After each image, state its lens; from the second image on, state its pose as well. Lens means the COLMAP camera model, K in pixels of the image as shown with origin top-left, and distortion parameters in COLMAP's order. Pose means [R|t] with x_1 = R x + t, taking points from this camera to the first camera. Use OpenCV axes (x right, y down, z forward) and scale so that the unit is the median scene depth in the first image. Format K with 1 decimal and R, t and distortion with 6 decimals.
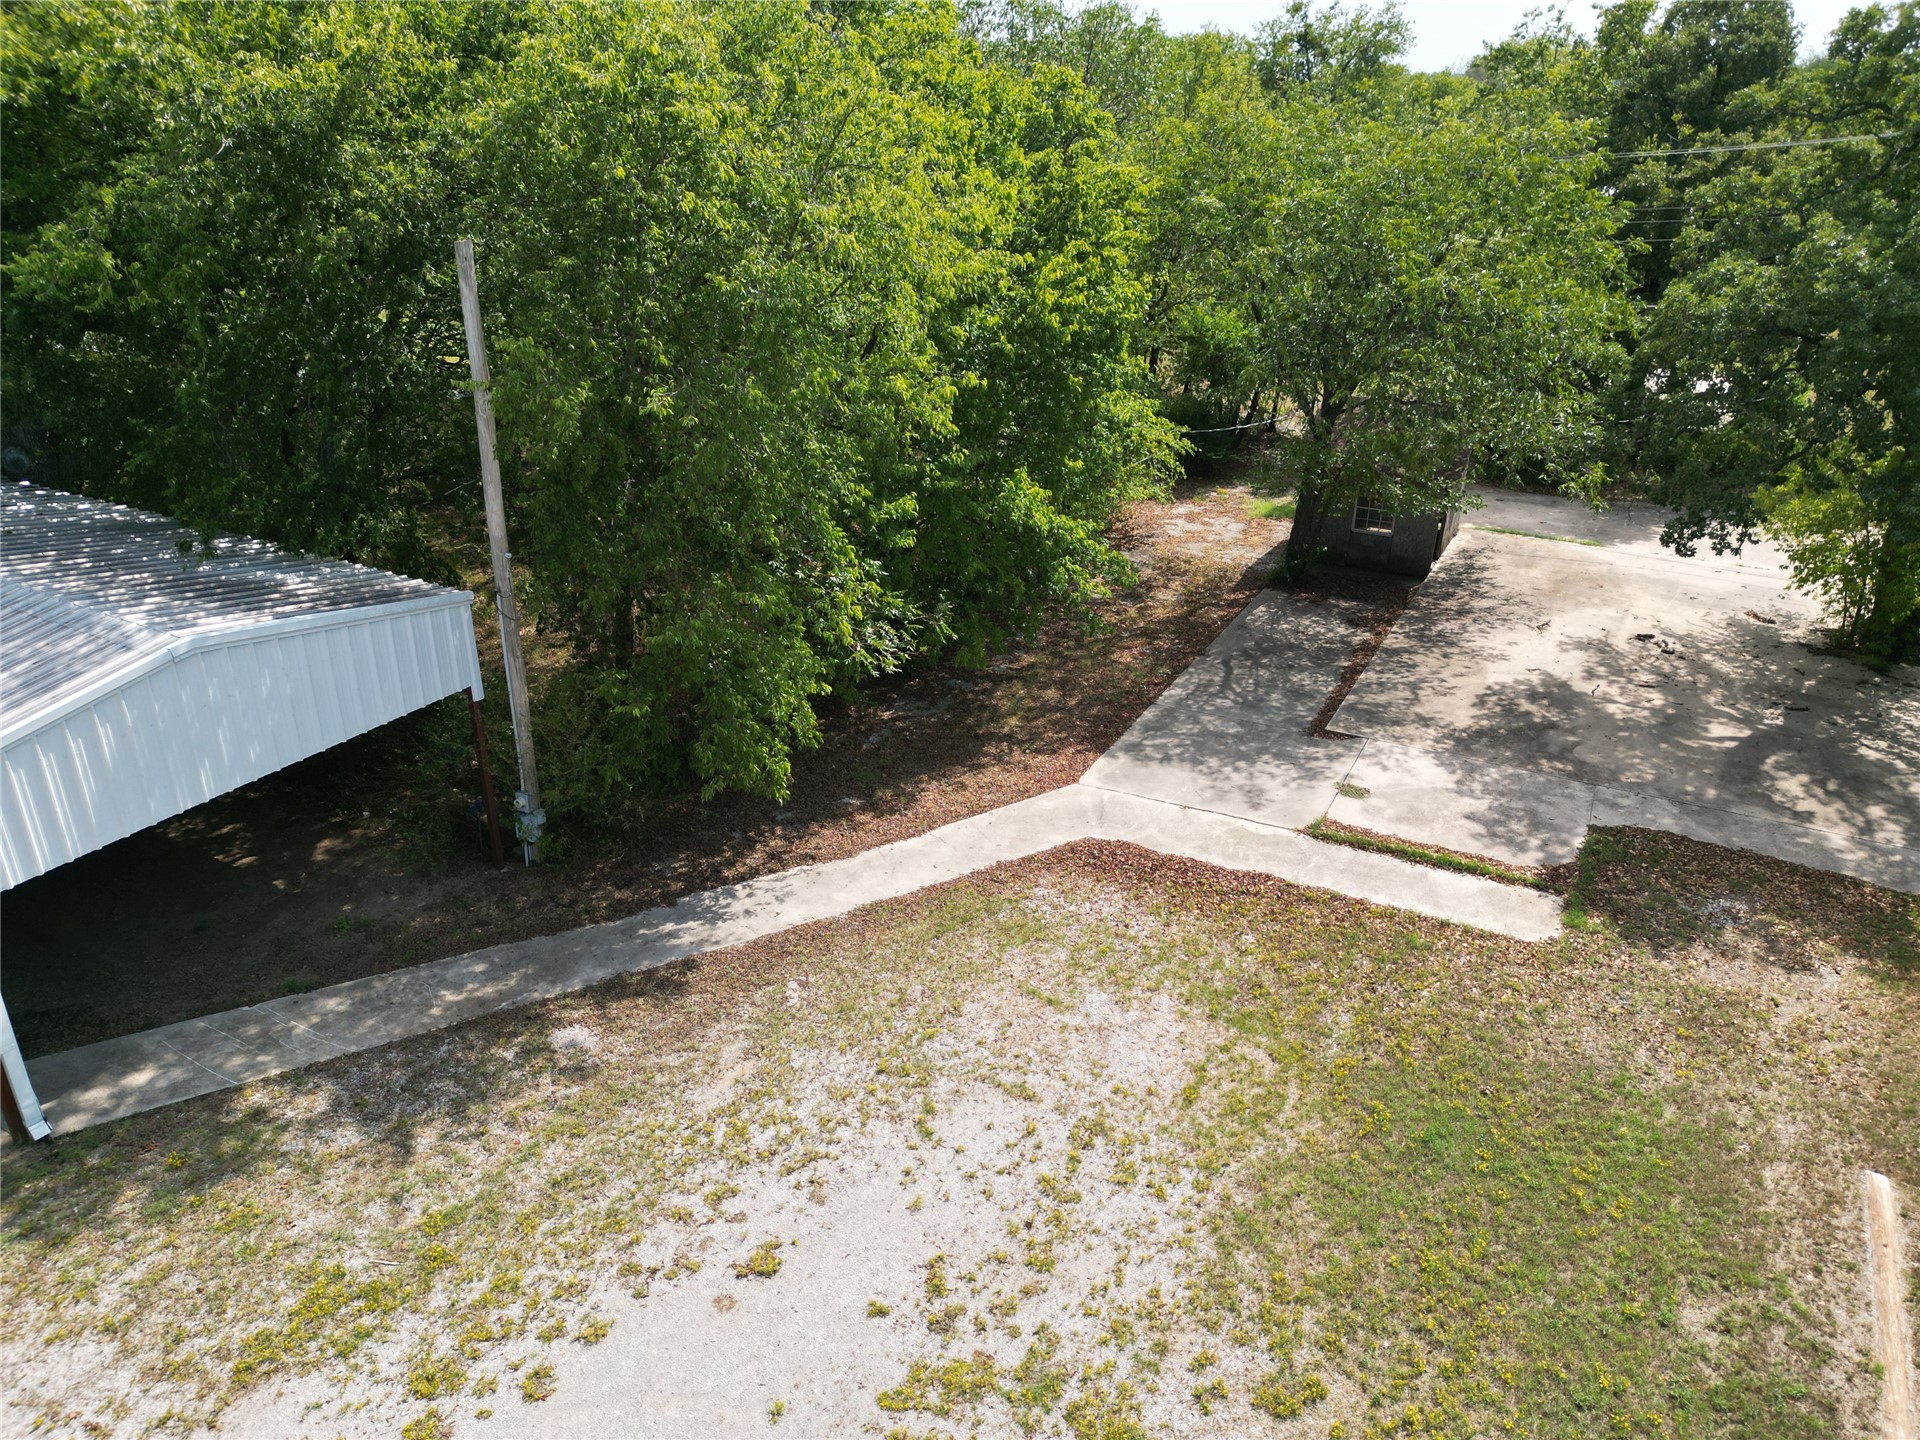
lens RADIAL K [[1345.2, 0, 955.7], [0, 1345.2, 725.9], [0, 0, 1]] dist [0.035792, -0.016125]
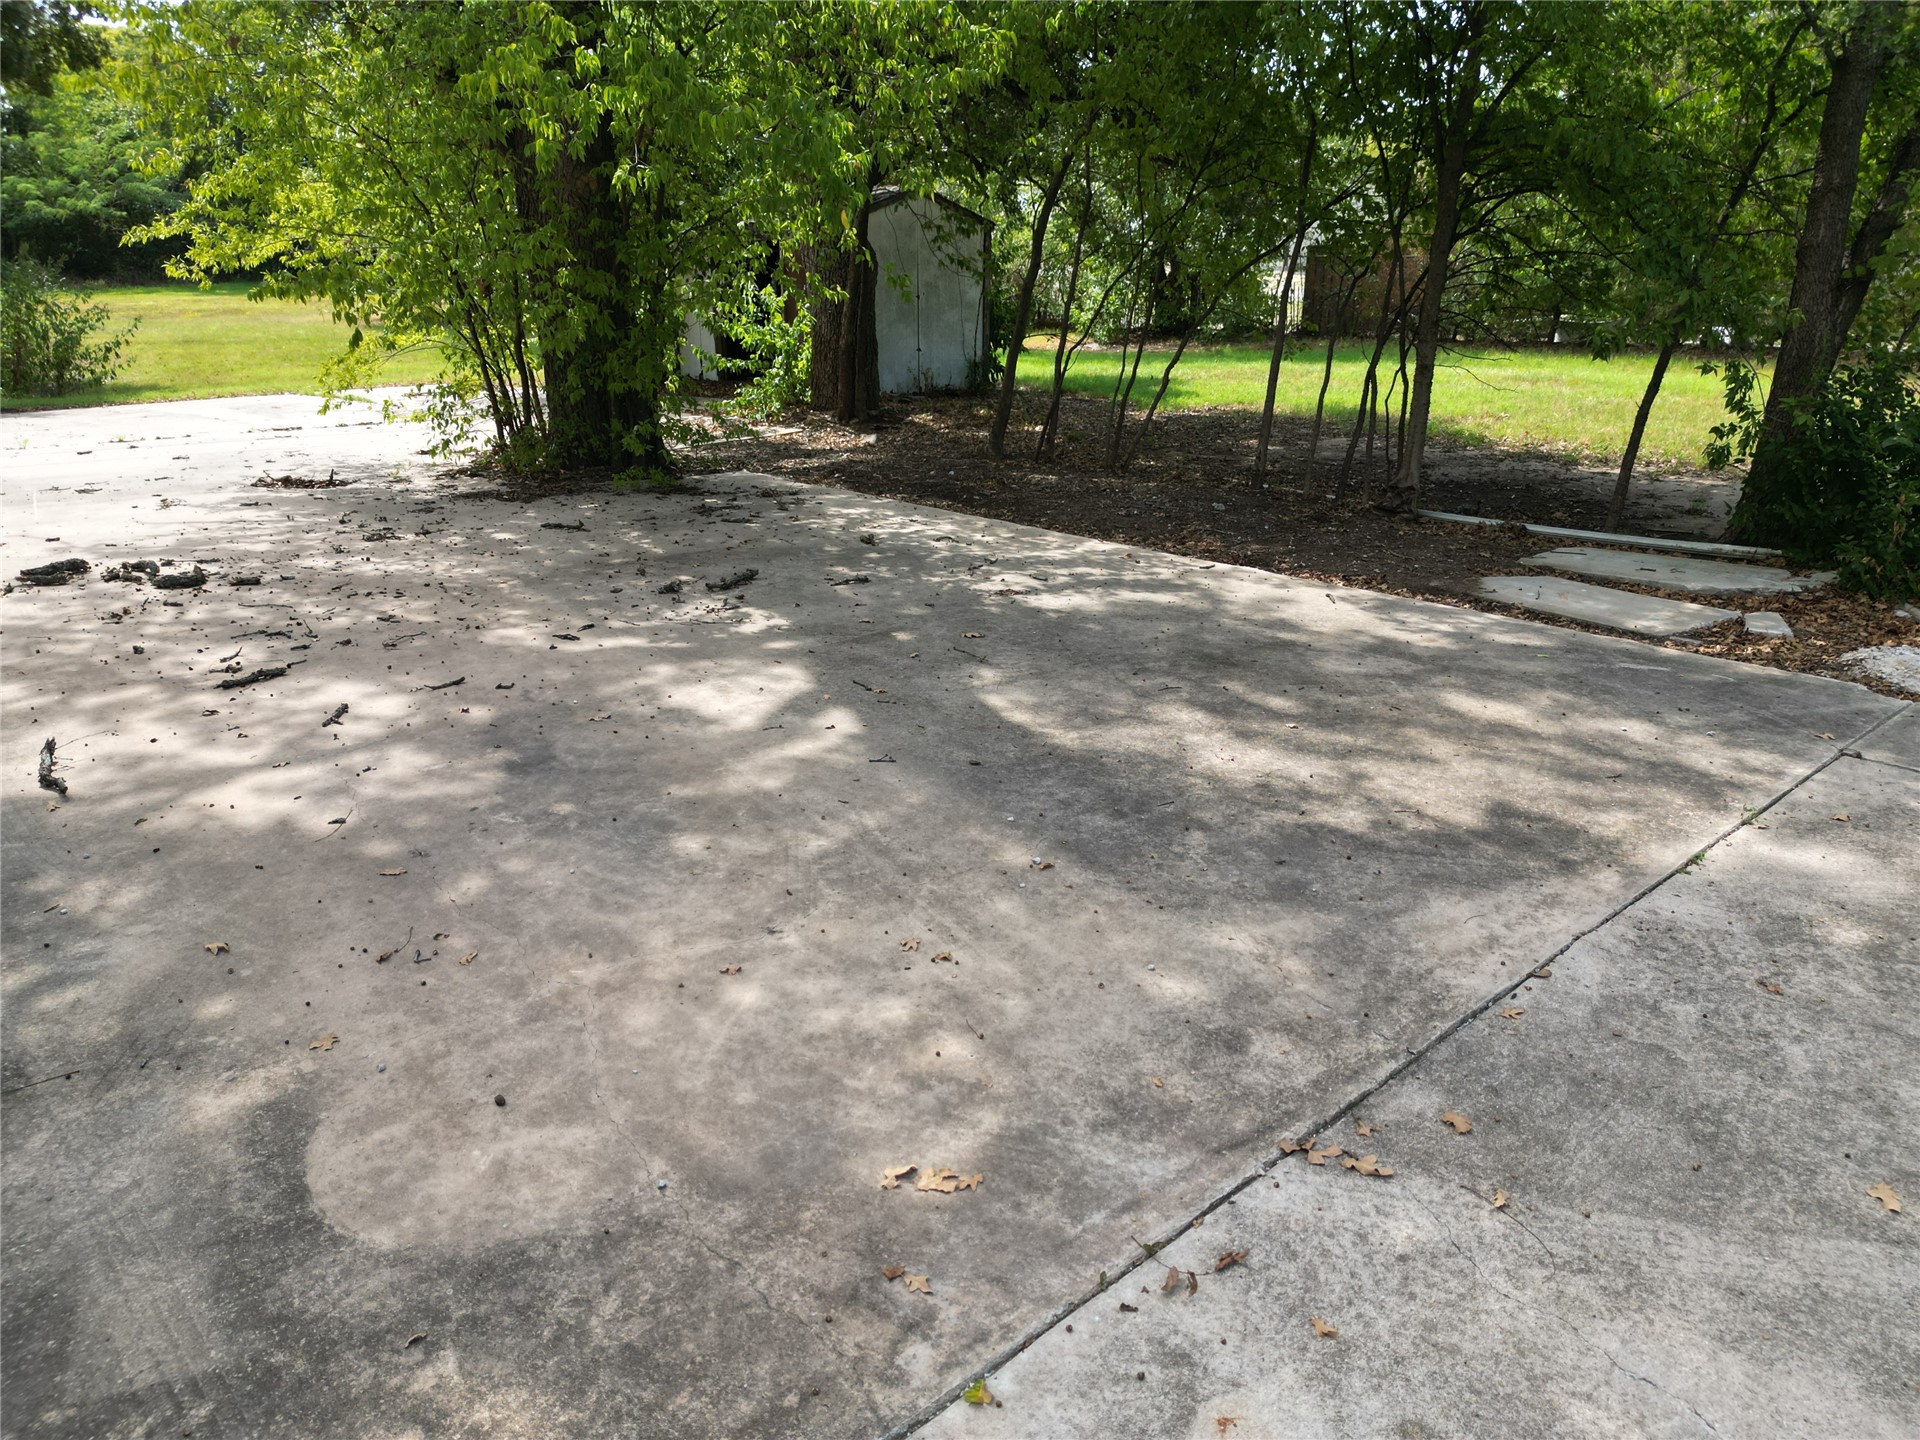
lens RADIAL K [[1382.2, 0, 986.4], [0, 1382.2, 723.8], [0, 0, 1]] dist [0.003506, 0.000609]
pose [[0.332442, -0.309371, 0.890939, 0.475056], [0.404819, 0.900027, 0.161474, -0.016173], [-0.851824, 0.306988, 0.424446, 1.104923]]
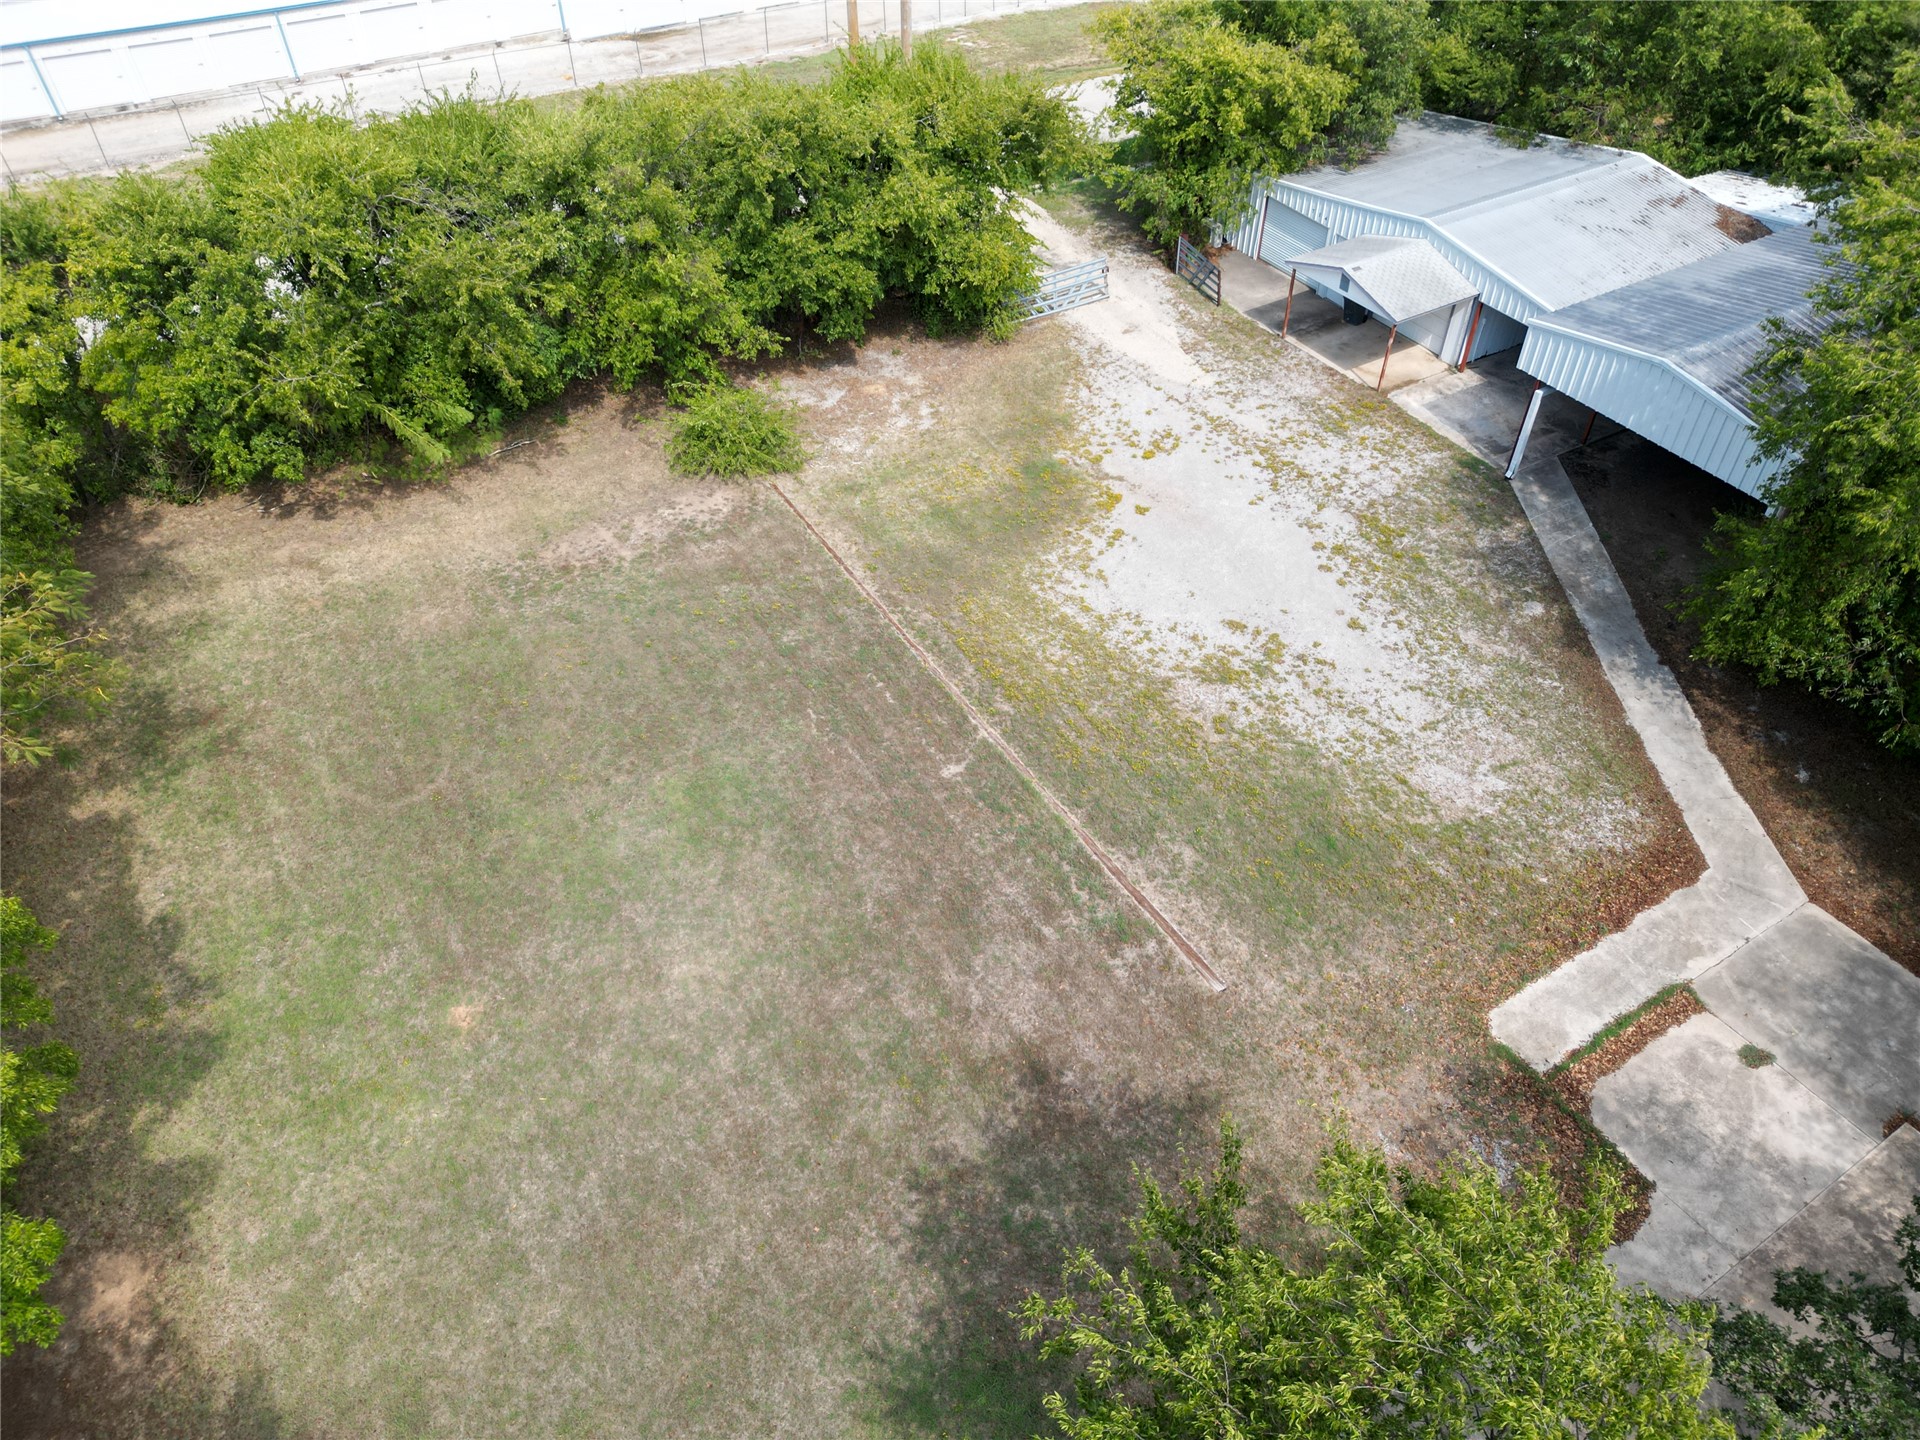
lens RADIAL K [[1348.9, 0, 956.7], [0, 1348.9, 713.0], [0, 0, 1]] dist [0.085934, -0.113328]
pose [[-0.492395, 0.591883, -0.638139, 1.319674], [-0.374465, 0.517791, 0.769200, -0.801149], [0.785699, 0.617711, -0.033318, 0.437376]]
